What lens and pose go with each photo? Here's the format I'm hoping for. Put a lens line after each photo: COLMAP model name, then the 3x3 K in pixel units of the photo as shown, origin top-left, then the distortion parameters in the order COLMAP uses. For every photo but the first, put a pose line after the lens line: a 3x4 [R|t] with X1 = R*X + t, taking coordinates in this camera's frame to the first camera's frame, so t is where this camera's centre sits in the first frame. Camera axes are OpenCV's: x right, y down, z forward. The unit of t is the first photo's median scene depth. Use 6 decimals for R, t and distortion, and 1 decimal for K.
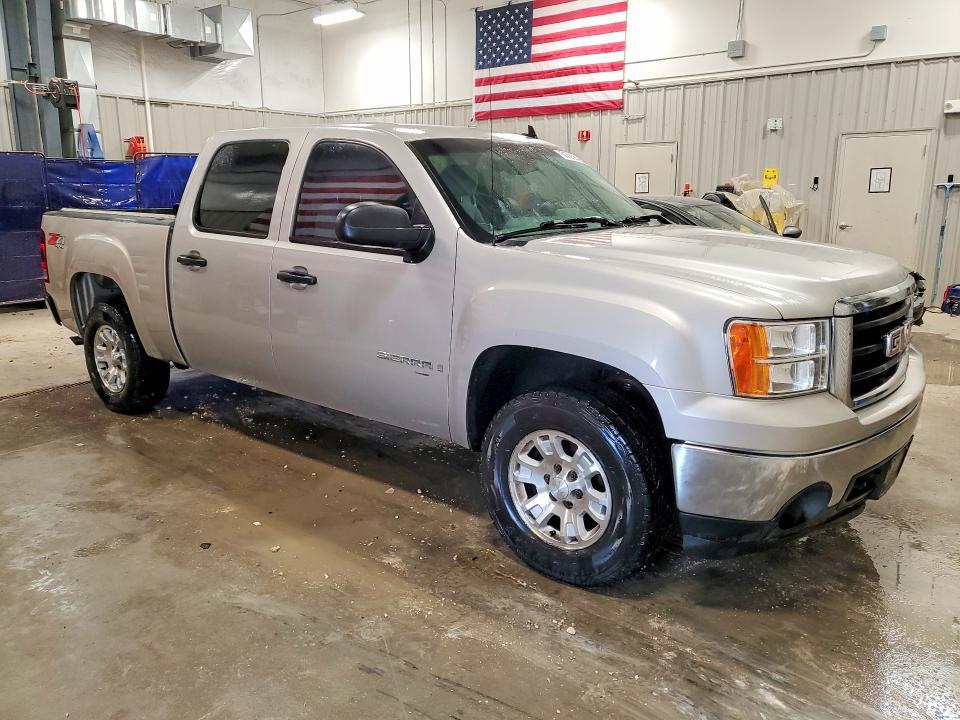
lens RADIAL K [[791.6, 0, 481.4], [0, 791.6, 395.8], [0, 0, 1]] dist [0.005437, 0.012353]
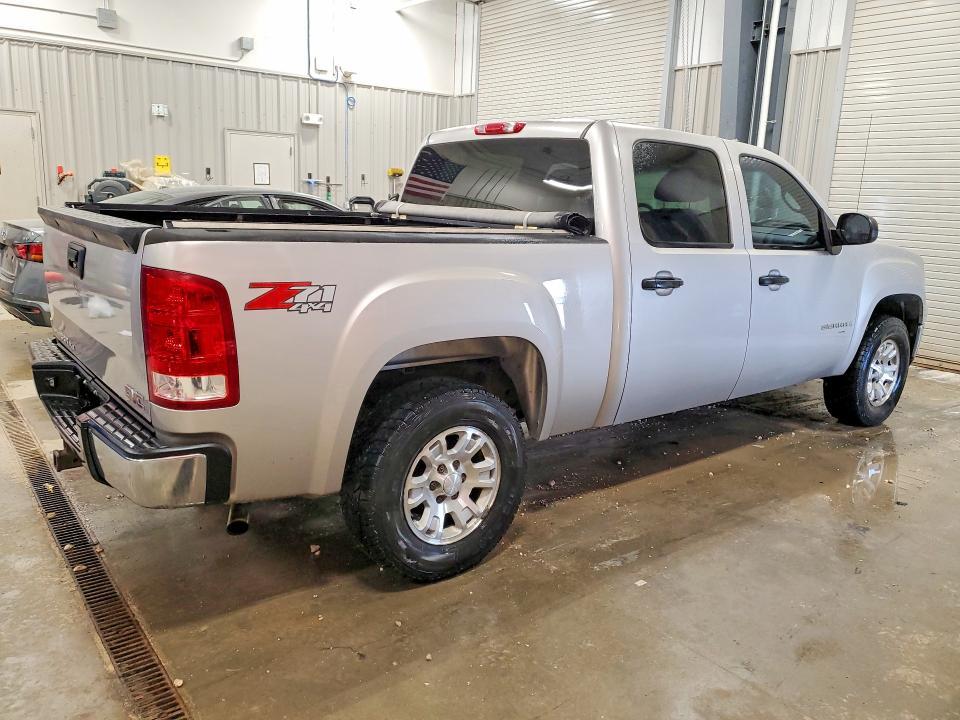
lens RADIAL K [[800.0, 0, 480.0], [0, 800.0, 360.0], [0, 0, 1]] dist [0.004550, 0.051286]
pose [[0.148675, -0.197110, 0.969043, -0.731910], [0.210077, 0.963861, 0.163825, -0.162303], [-0.966314, 0.179217, 0.184710, 0.631567]]
